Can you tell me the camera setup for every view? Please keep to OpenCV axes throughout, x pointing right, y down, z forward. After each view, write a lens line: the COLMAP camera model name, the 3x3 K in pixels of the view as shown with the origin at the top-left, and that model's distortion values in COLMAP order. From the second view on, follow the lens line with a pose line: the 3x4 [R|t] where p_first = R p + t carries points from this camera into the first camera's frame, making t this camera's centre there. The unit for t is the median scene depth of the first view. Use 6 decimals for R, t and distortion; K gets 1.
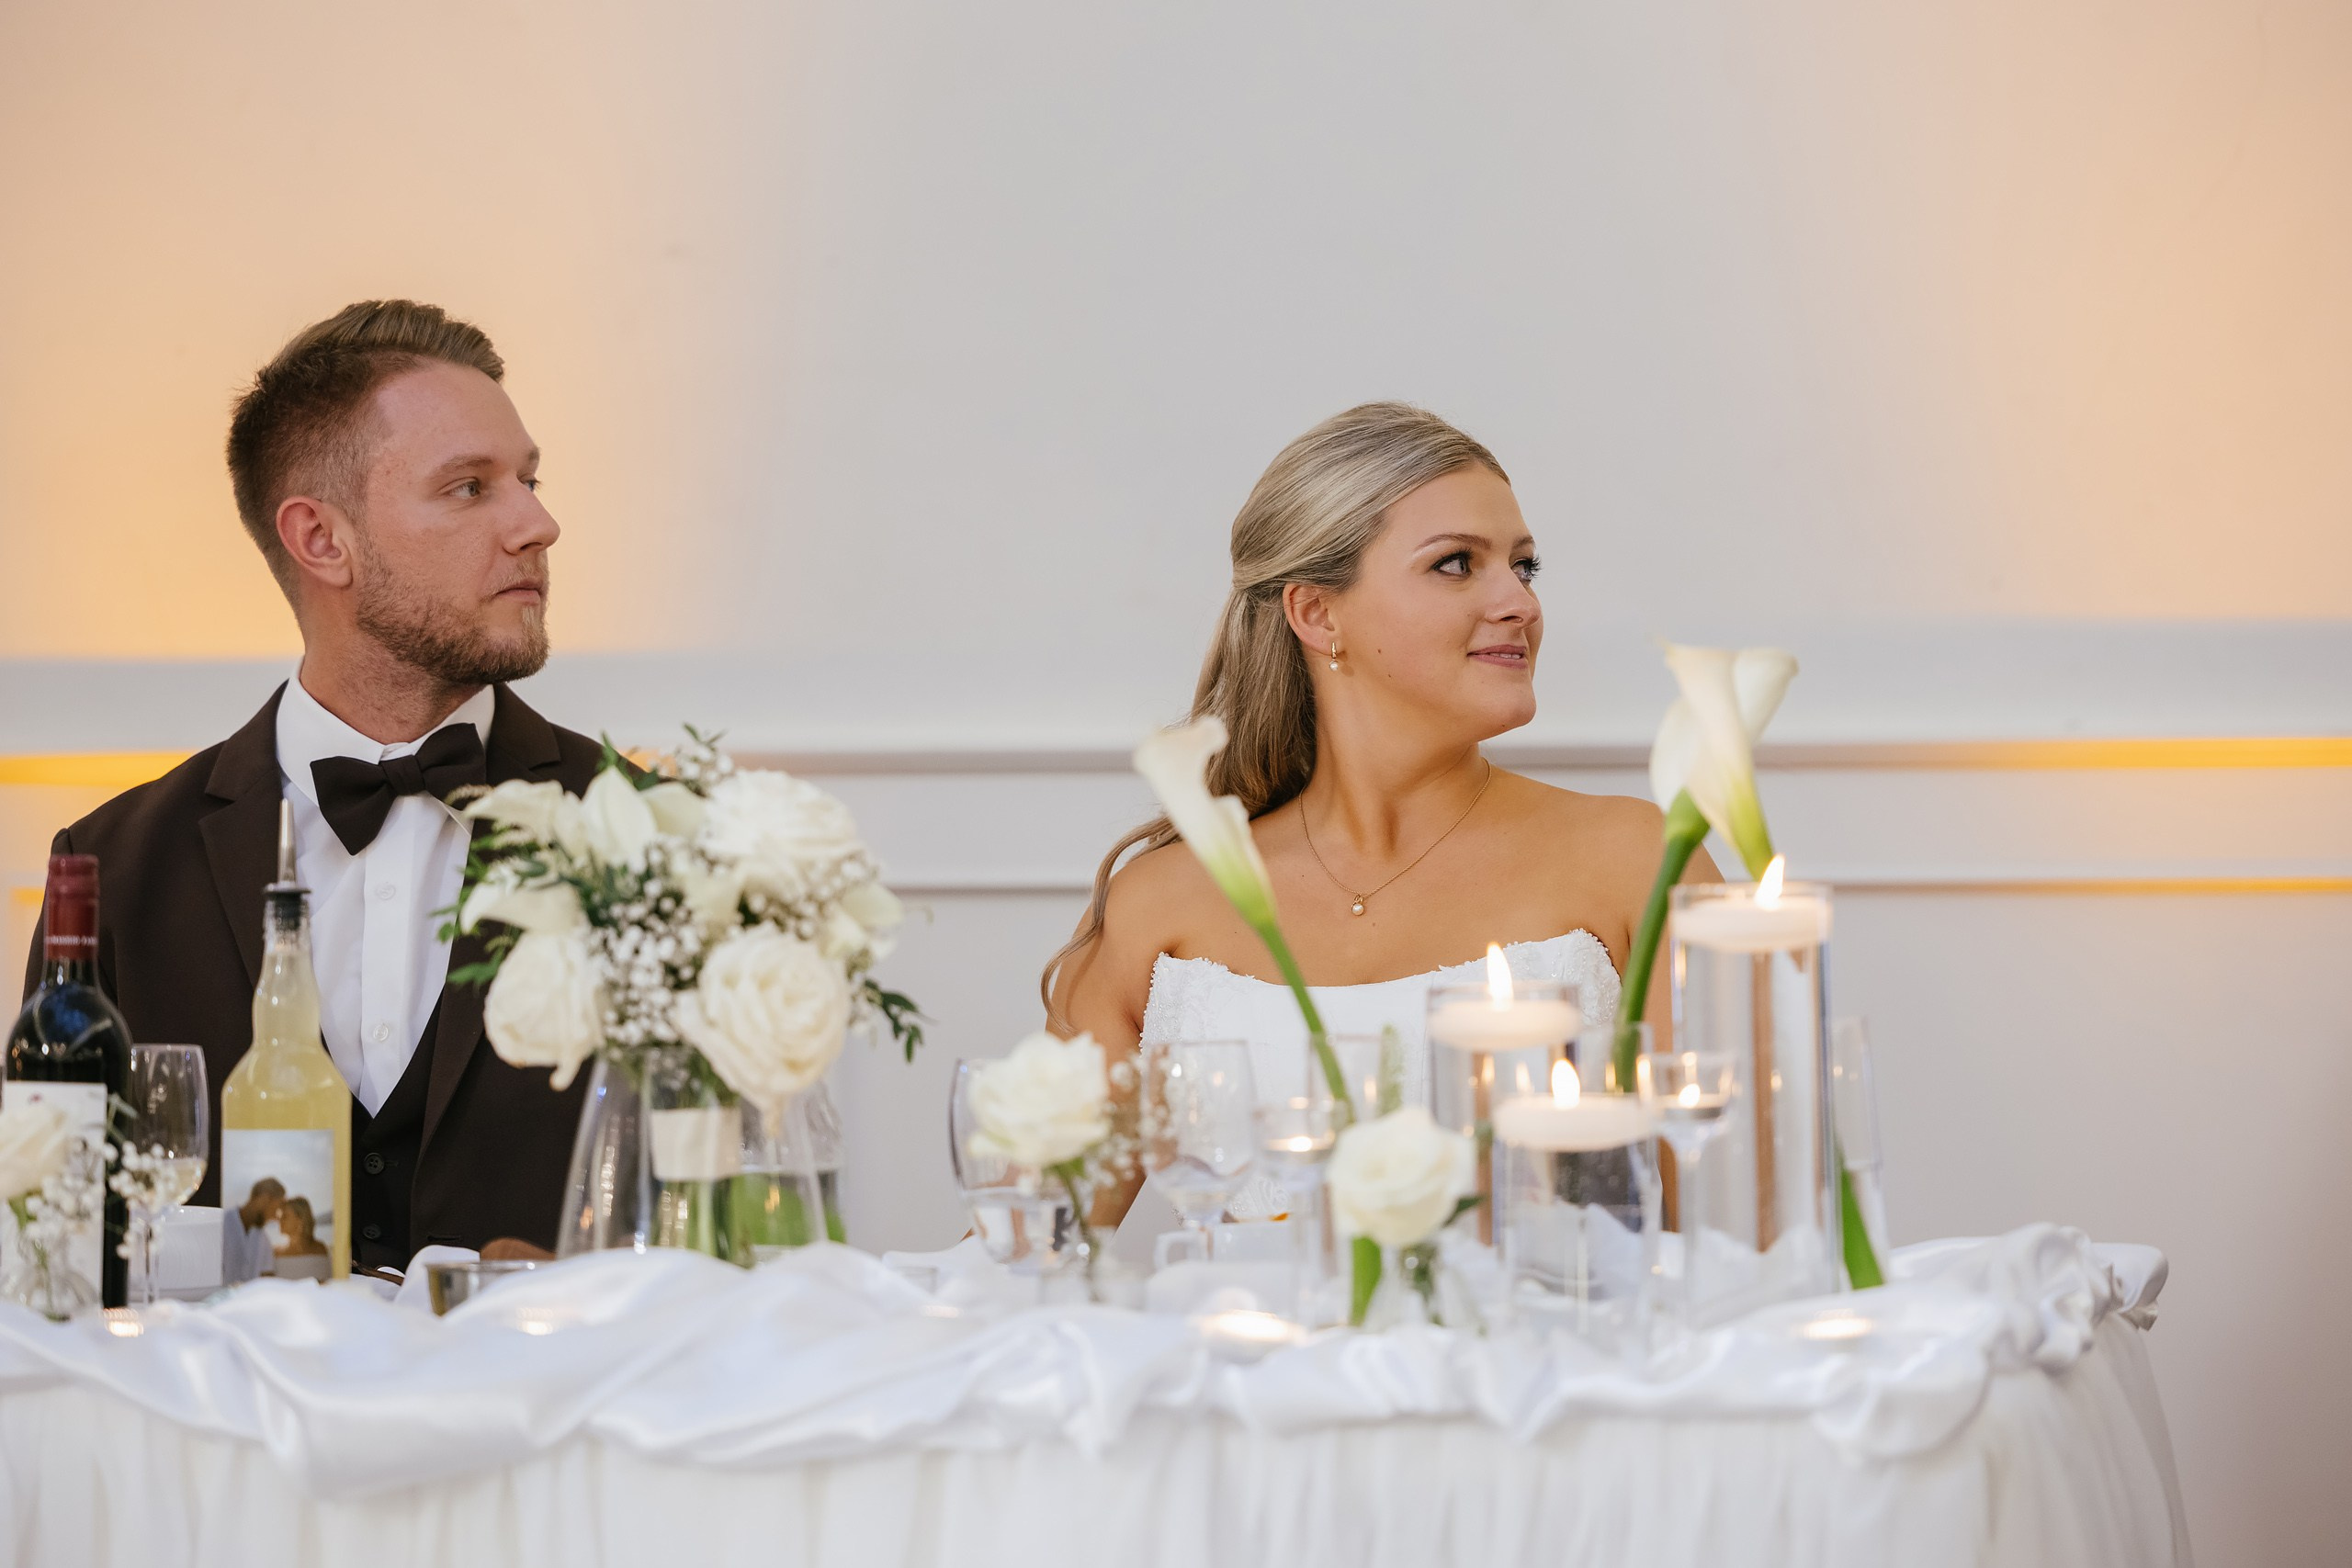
lens RADIAL K [[8467.4, 0, 1176.0], [0, 8467.4, 784.0], [0, 0, 1]] dist [-0.100232, -0.326857]
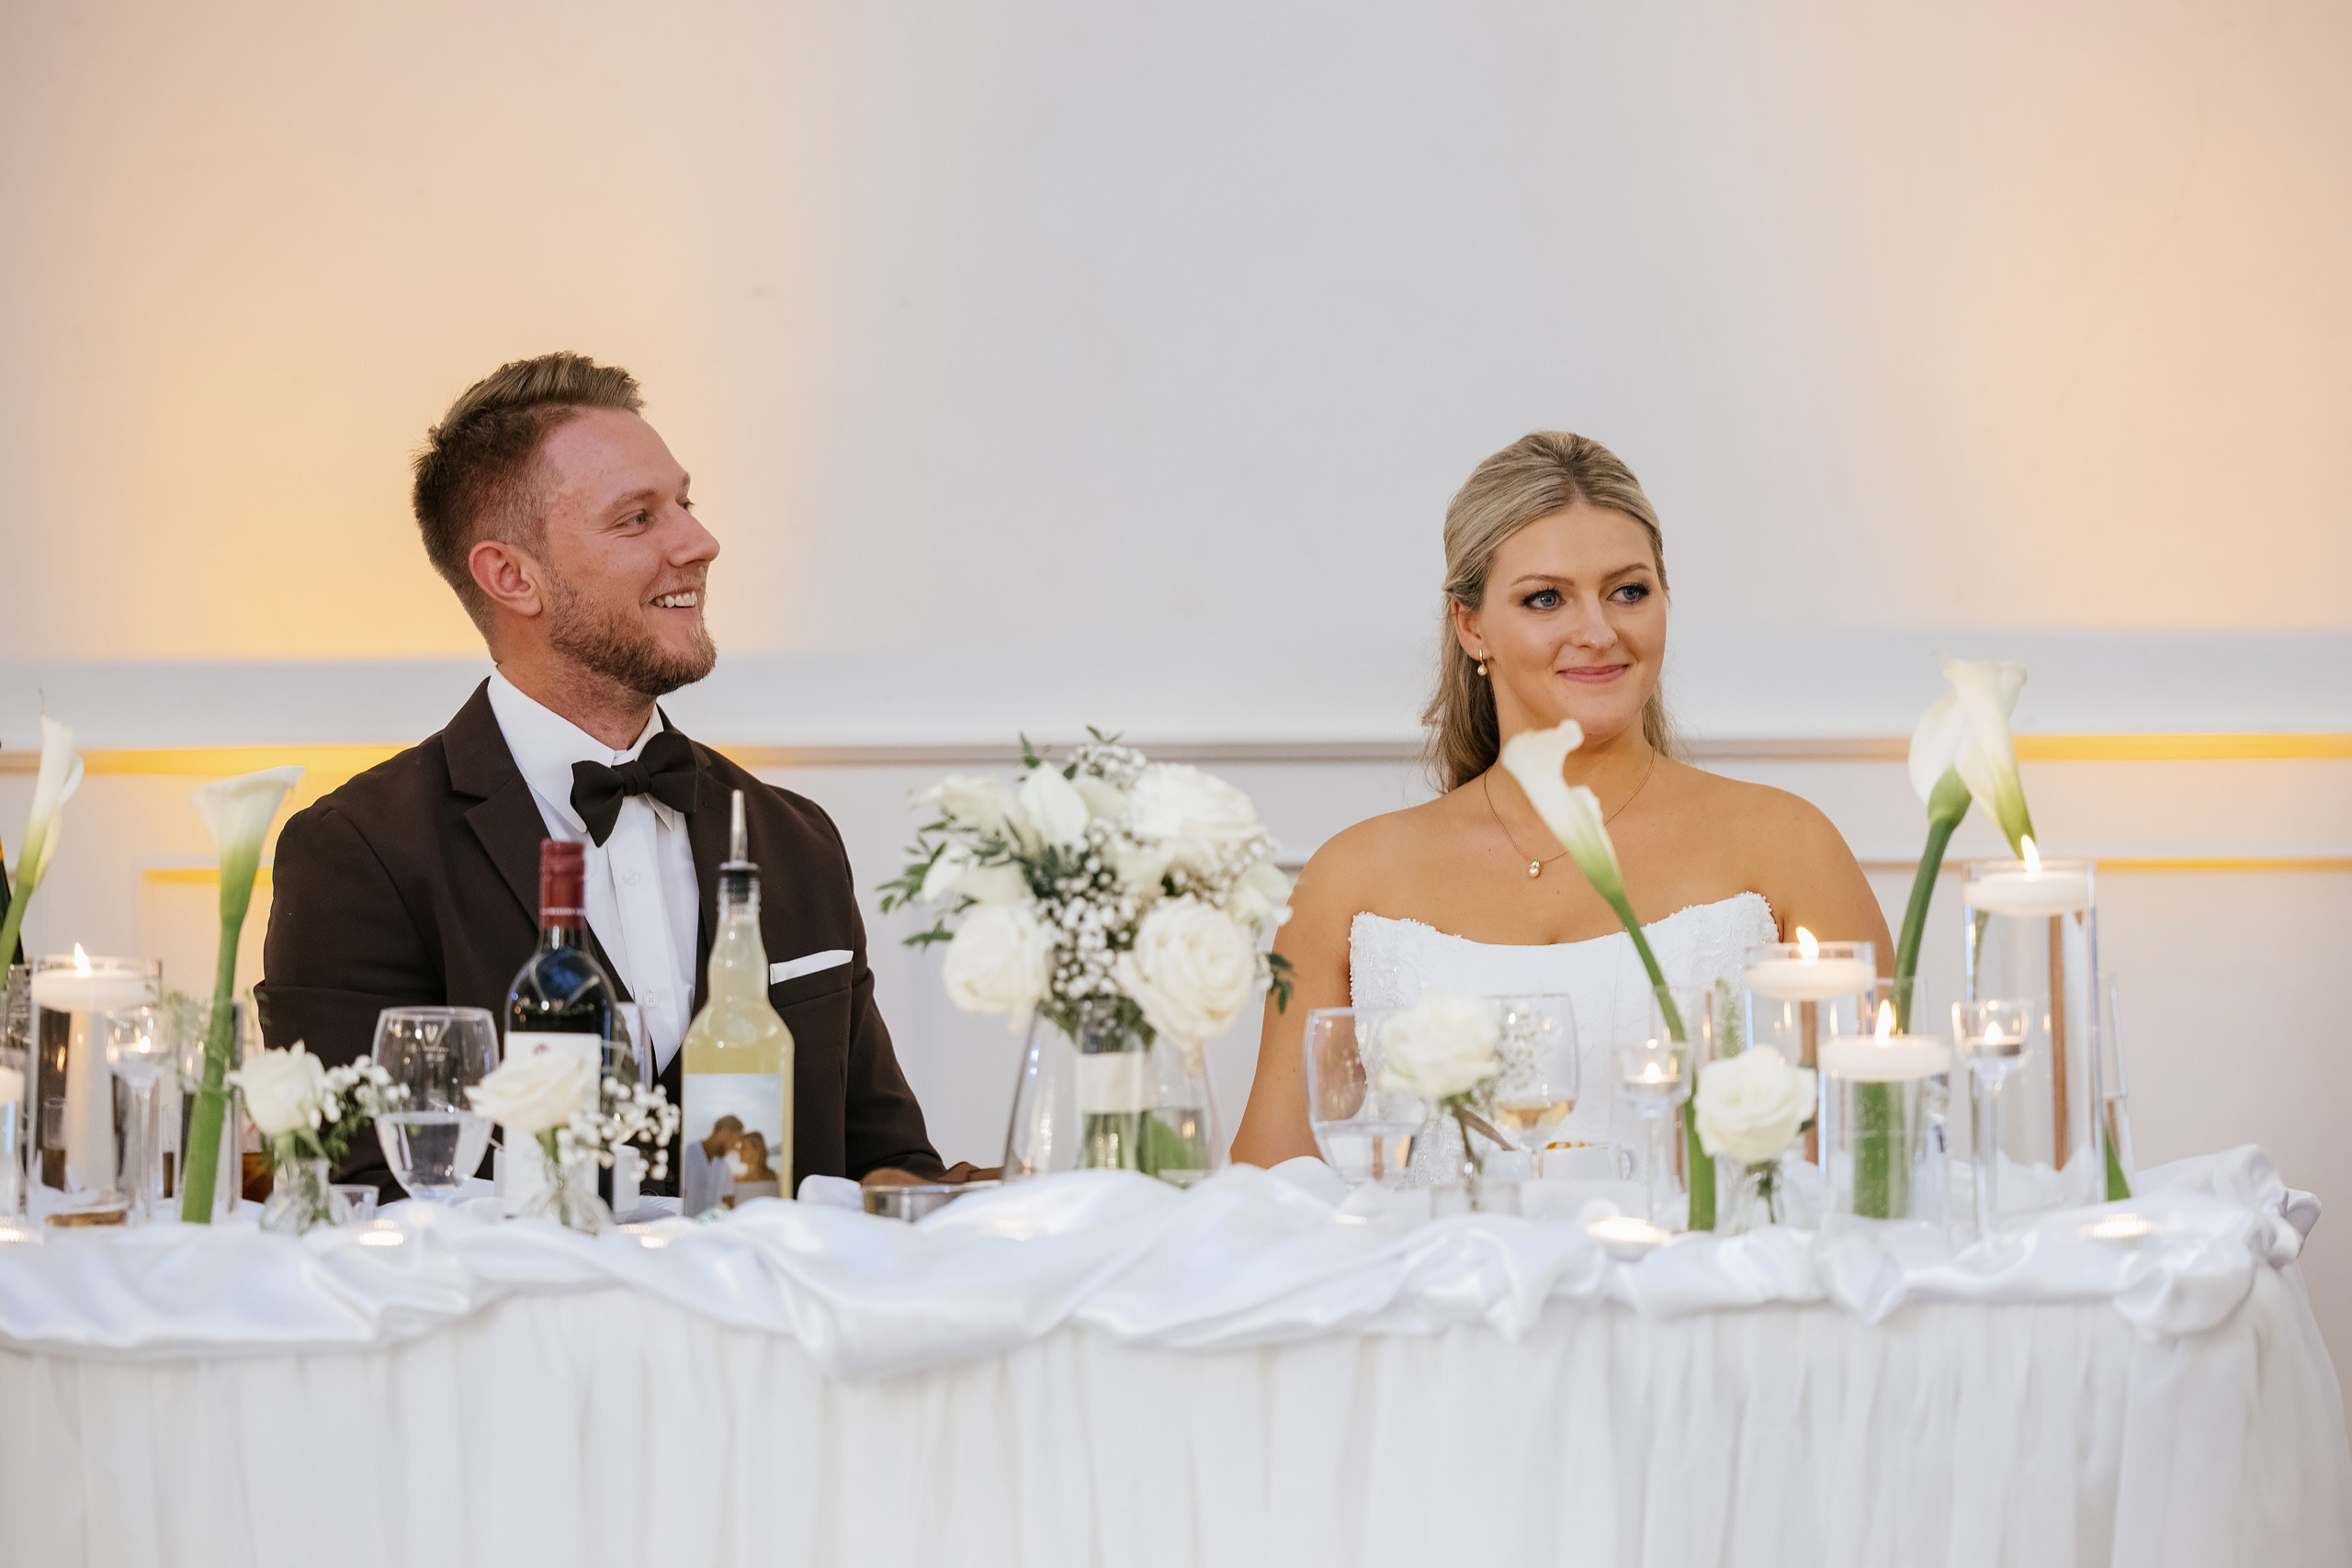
lens RADIAL K [[8467.4, 0, 1176.0], [0, 8467.4, 784.0], [0, 0, 1]] dist [-0.100232, -0.326857]
pose [[0.997399, -0.002371, 0.072043, -0.135108], [0.002326, 0.999997, 0.000703, 0.000202], [-0.072045, -0.000534, 0.997401, -0.177598]]
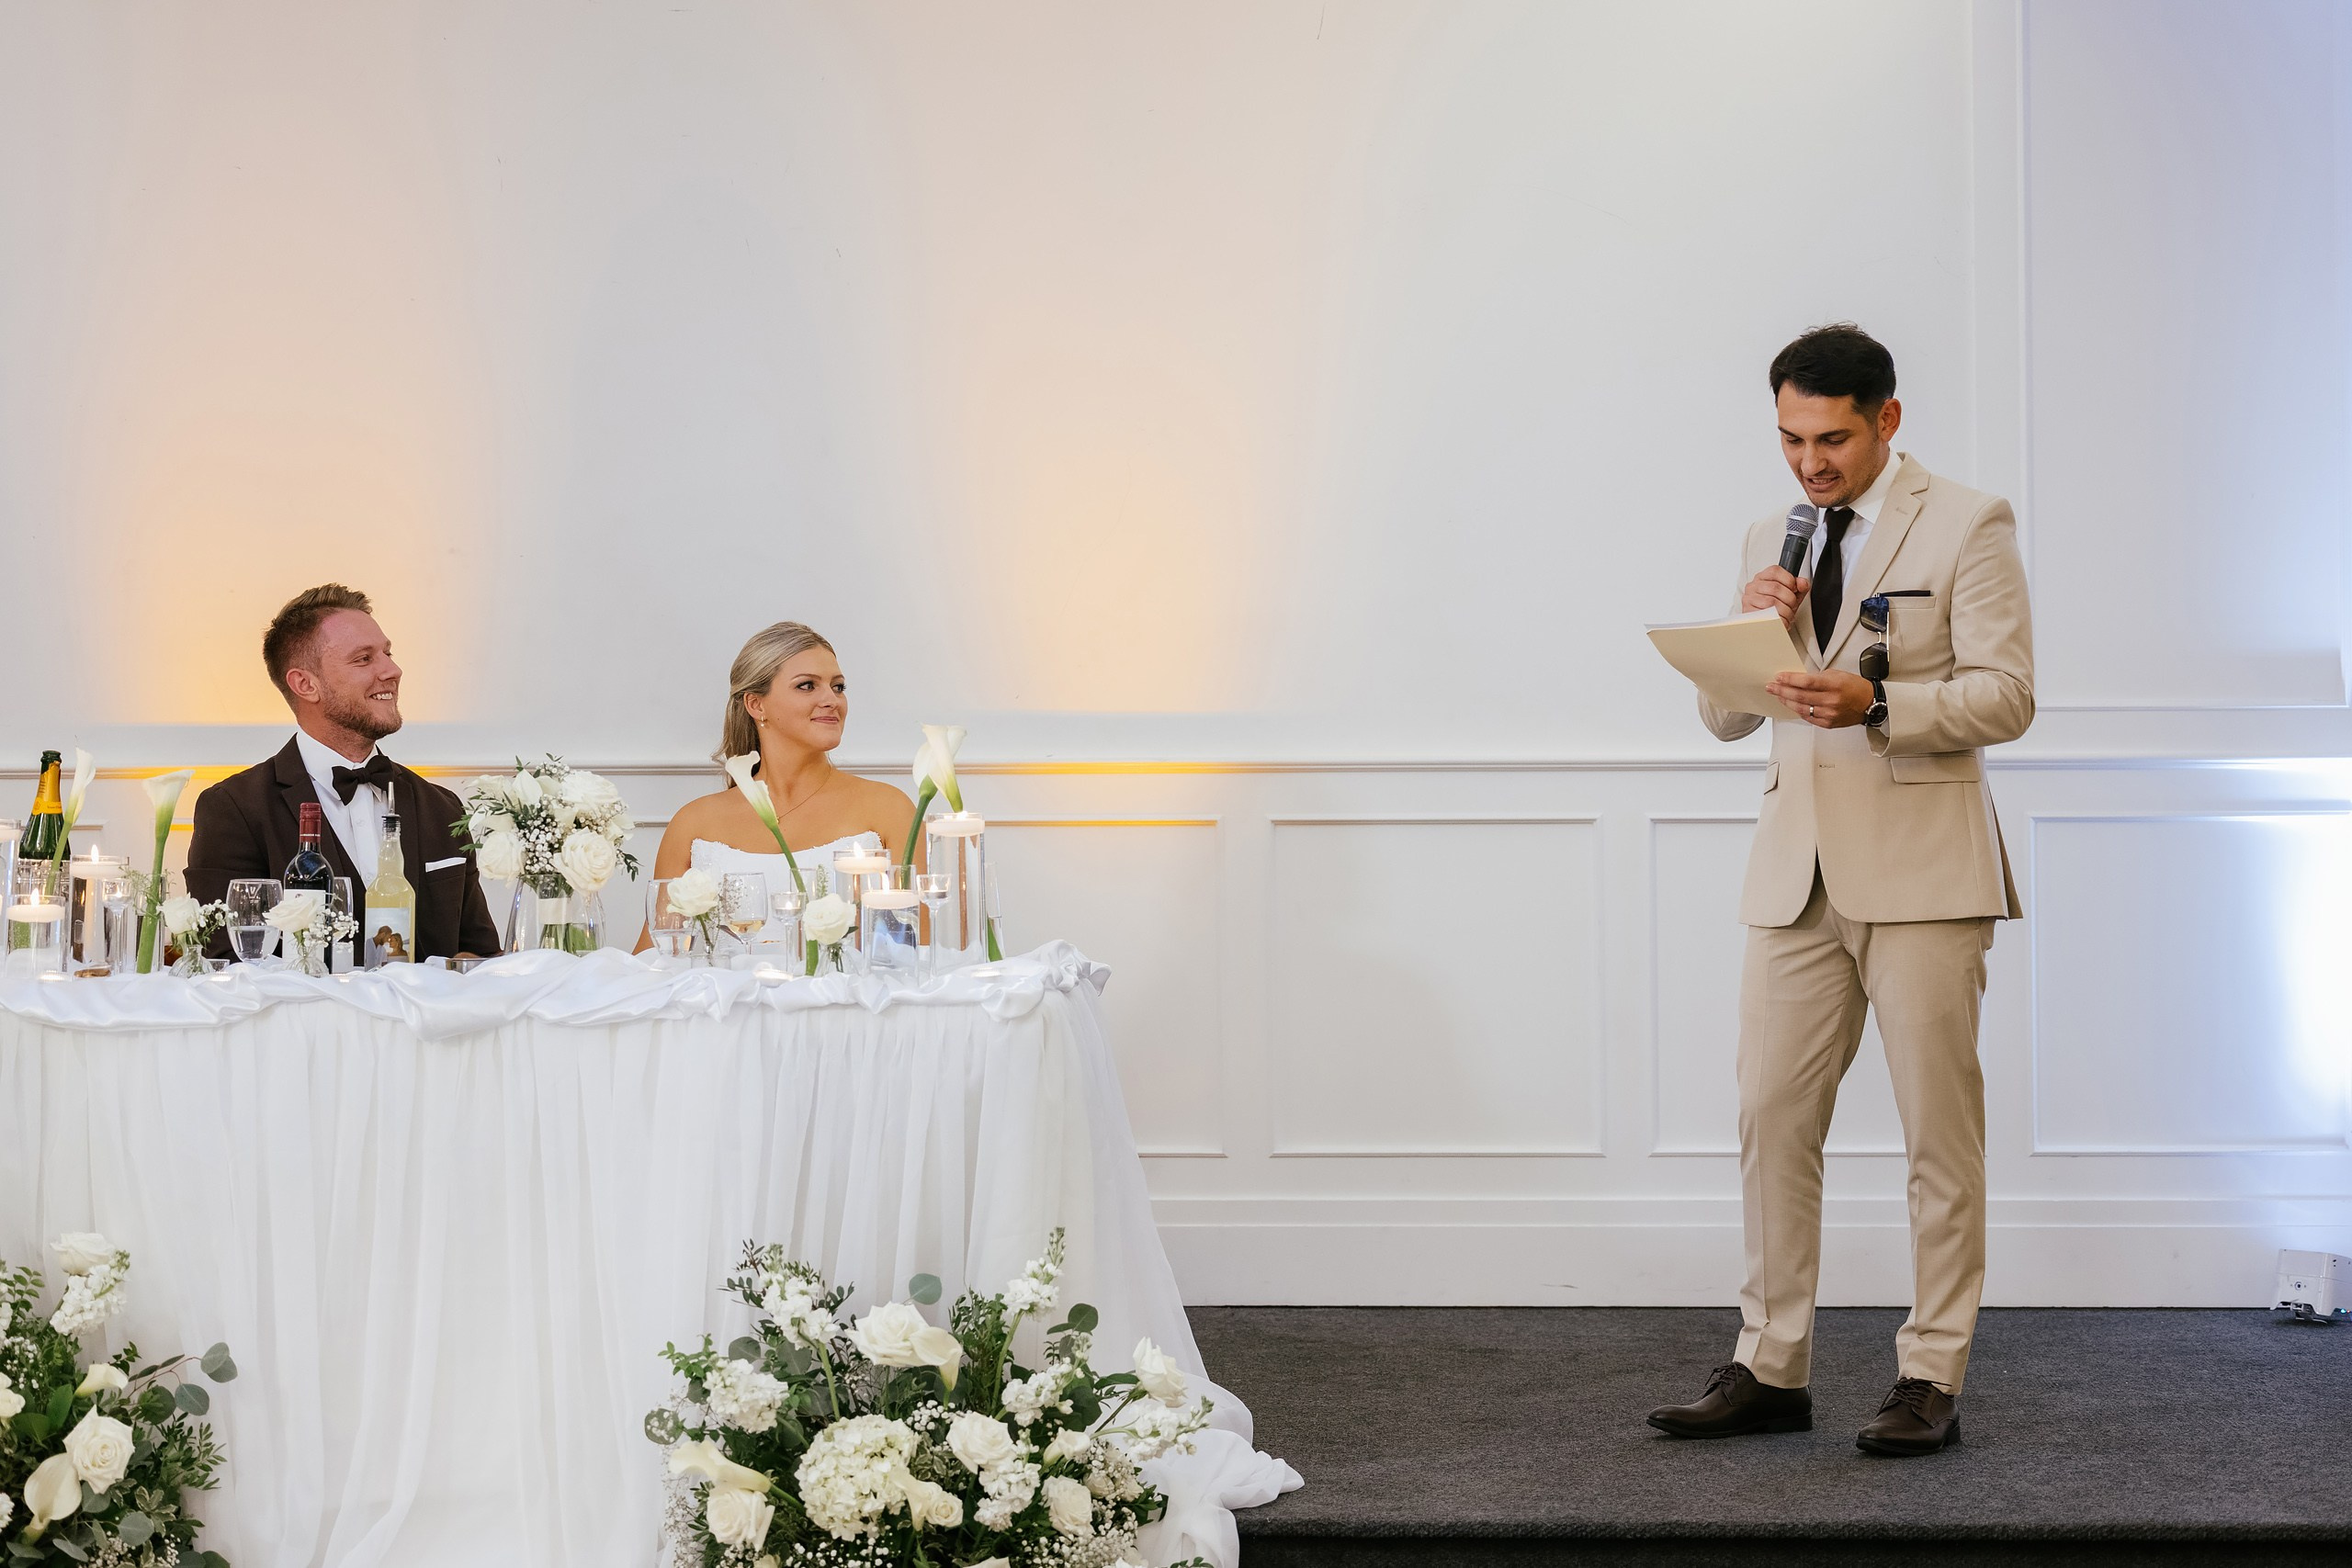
lens RADIAL K [[4741.8, 0, 1176.0], [0, 4741.8, 784.0], [0, 0, 1]] dist [0.010510, -0.222283]
pose [[0.989518, 0.001233, 0.144401, -0.080253], [-0.000852, 0.999996, -0.002700, 0.006624], [-0.144404, 0.002549, 0.989516, -0.508417]]
